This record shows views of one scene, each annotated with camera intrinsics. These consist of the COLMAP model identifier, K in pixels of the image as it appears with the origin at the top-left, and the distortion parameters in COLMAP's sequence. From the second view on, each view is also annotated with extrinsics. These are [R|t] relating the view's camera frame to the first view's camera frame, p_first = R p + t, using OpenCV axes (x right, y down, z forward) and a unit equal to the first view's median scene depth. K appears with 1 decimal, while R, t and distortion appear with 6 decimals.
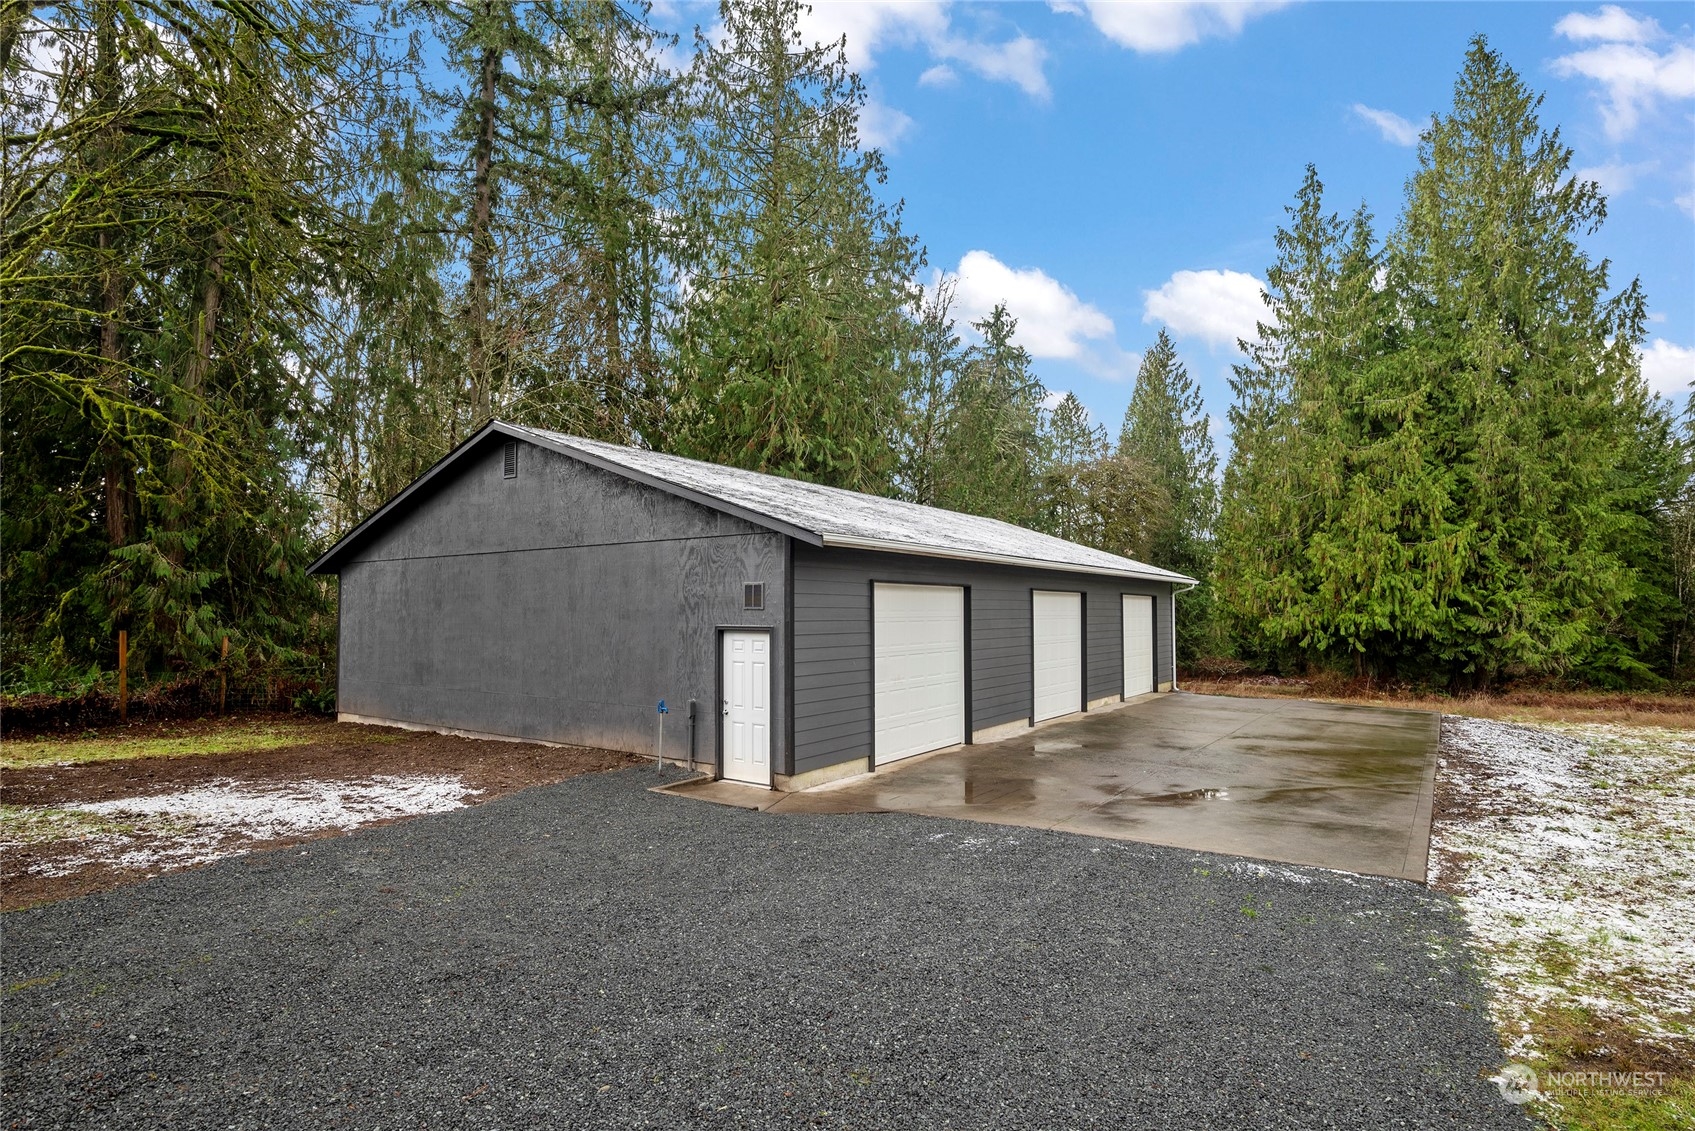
lens RADIAL K [[844.6, 0, 831.6], [0, 844.6, 574.0], [0, 0, 1]] dist [-0.013427, 0.001782]
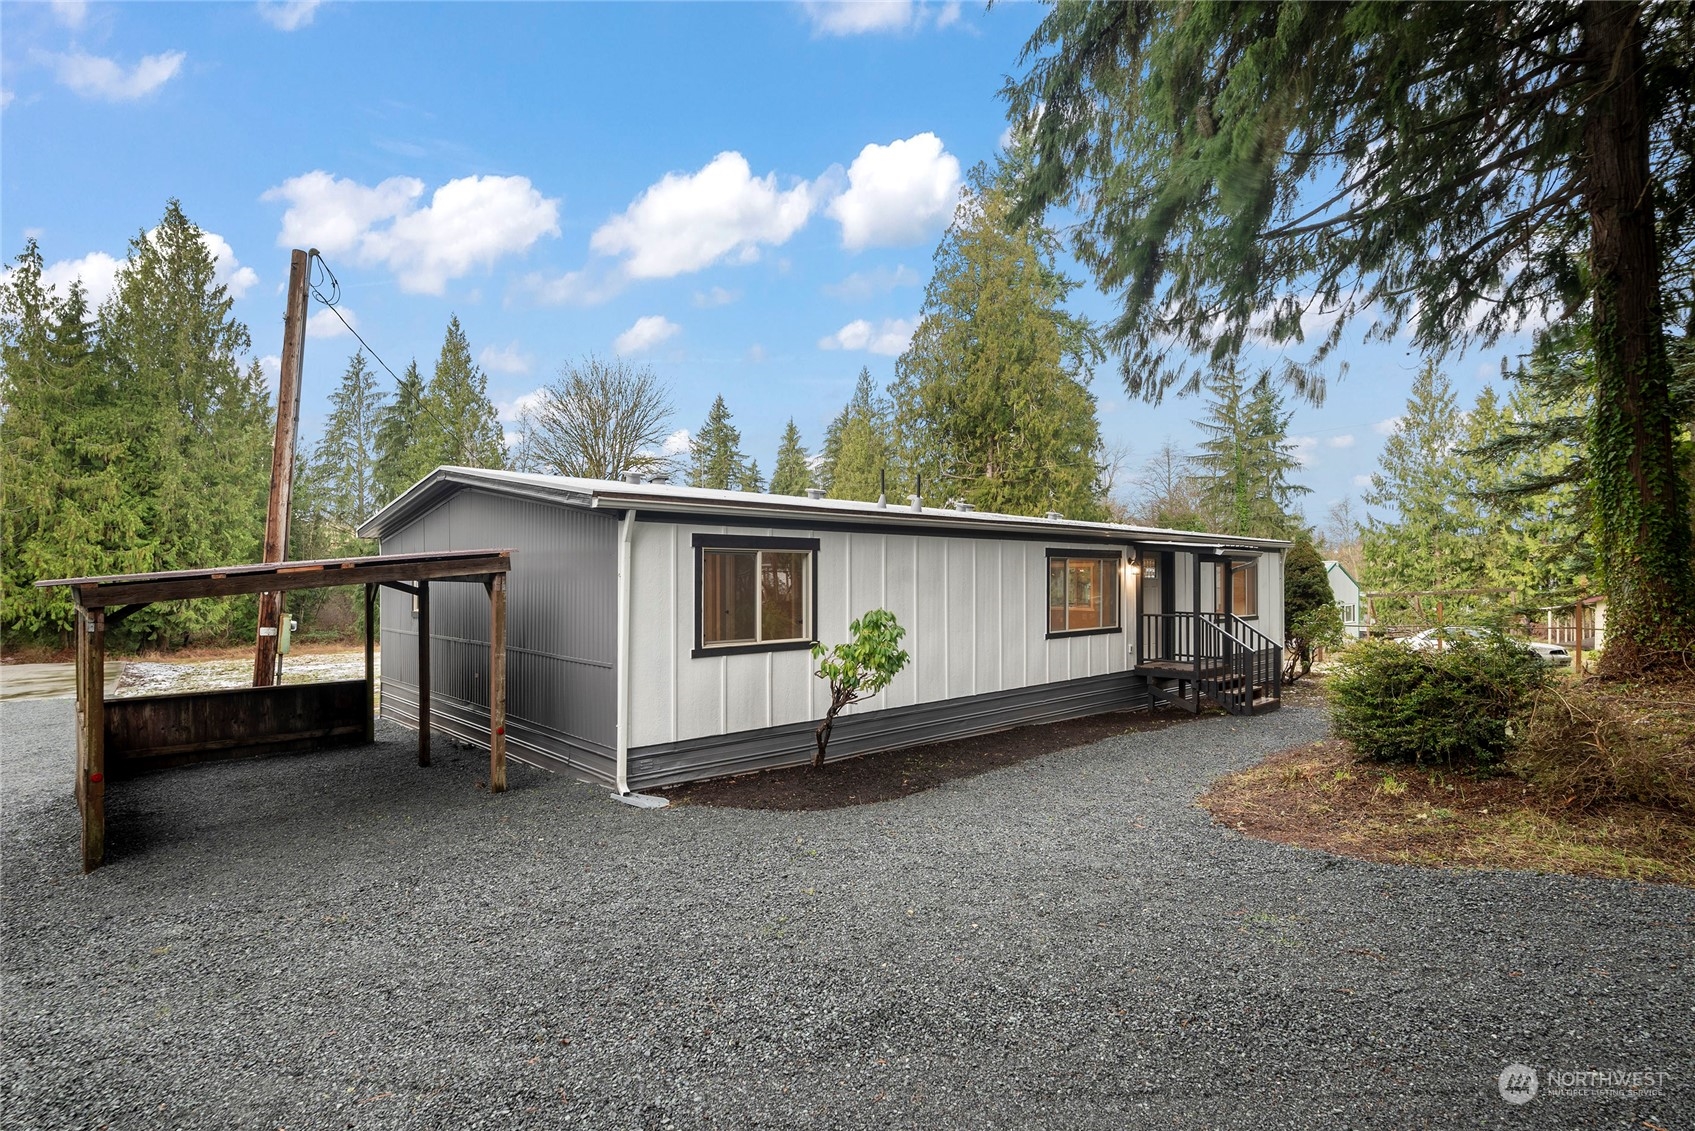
lens RADIAL K [[835.1, 0, 849.9], [0, 835.1, 573.3], [0, 0, 1]] dist [0.000930, 0.001199]
pose [[0.234797, 0.001861, 0.972043, -0.384097], [-0.039727, 0.999181, 0.007683, -0.059763], [-0.971232, -0.040421, 0.234679, -0.535958]]
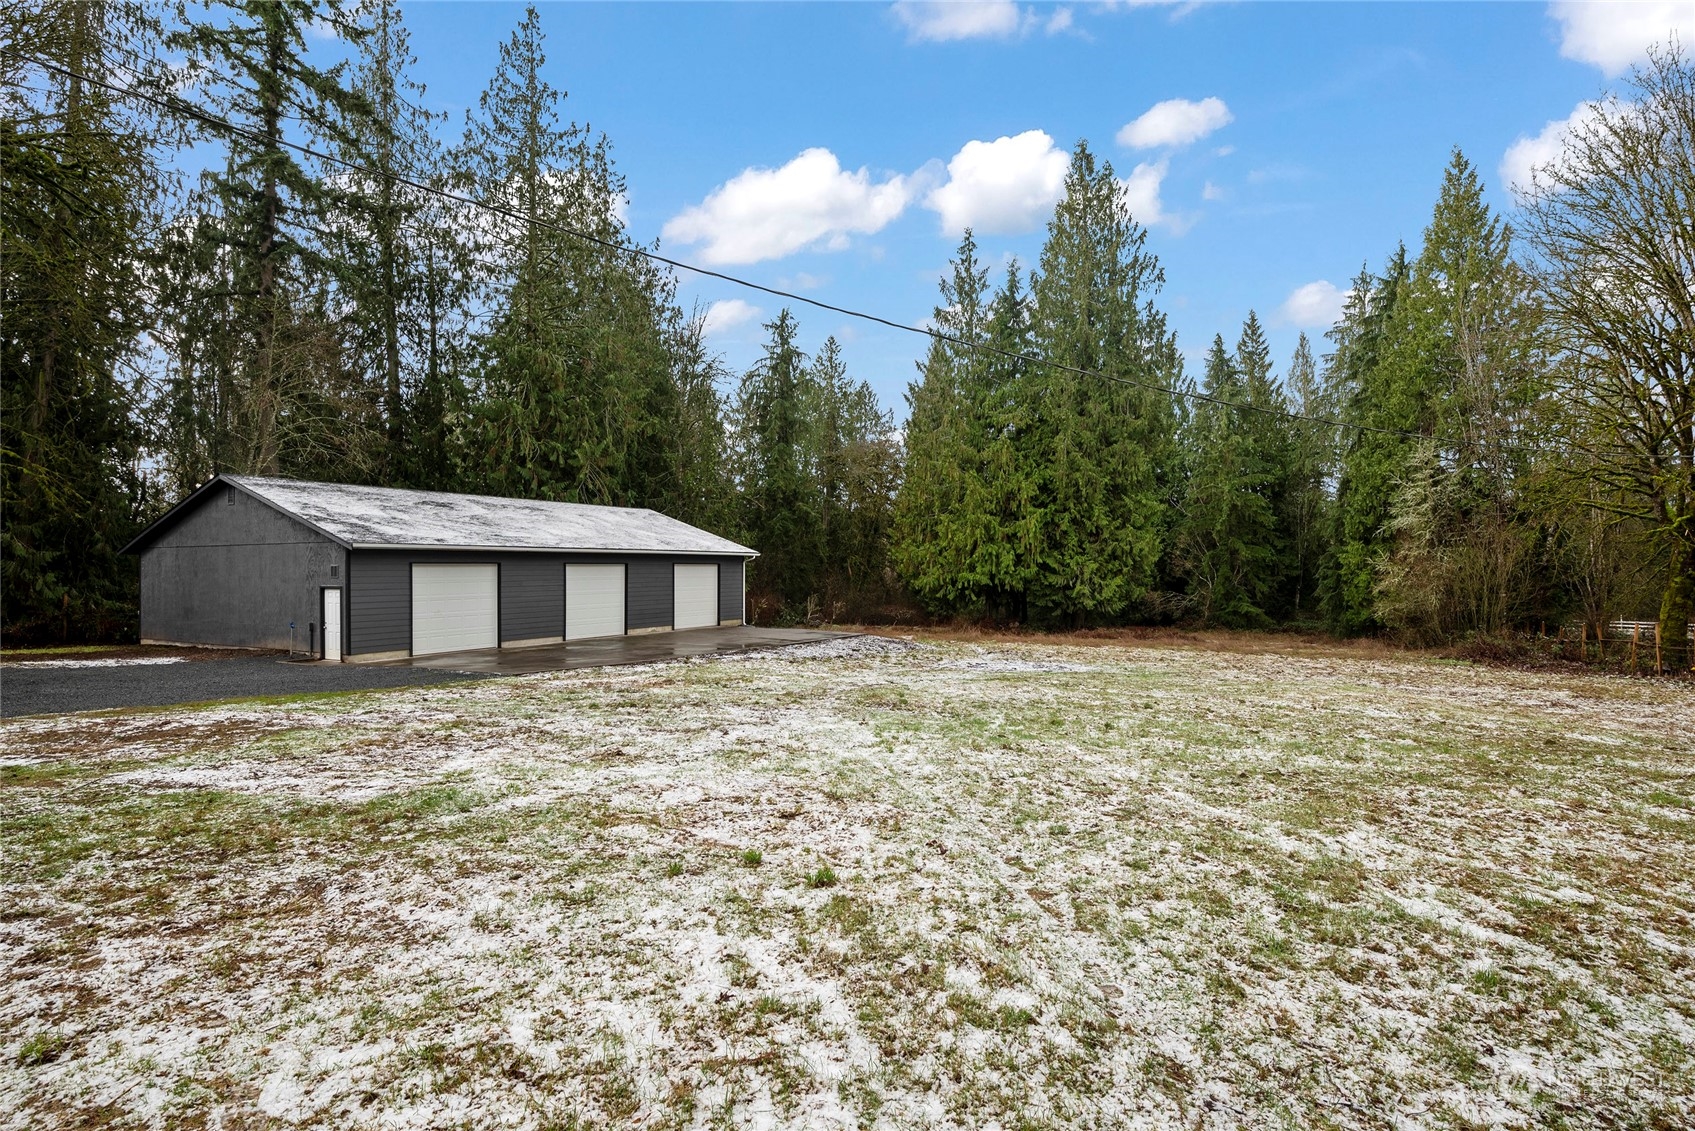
lens RADIAL K [[844.6, 0, 842.9], [0, 844.6, 554.5], [0, 0, 1]] dist [-0.013427, 0.001782]
pose [[0.993073, -0.002078, 0.117479, 0.249360], [-0.001322, 0.999583, 0.028858, -0.021249], [-0.117490, -0.028814, 0.992656, -0.332871]]
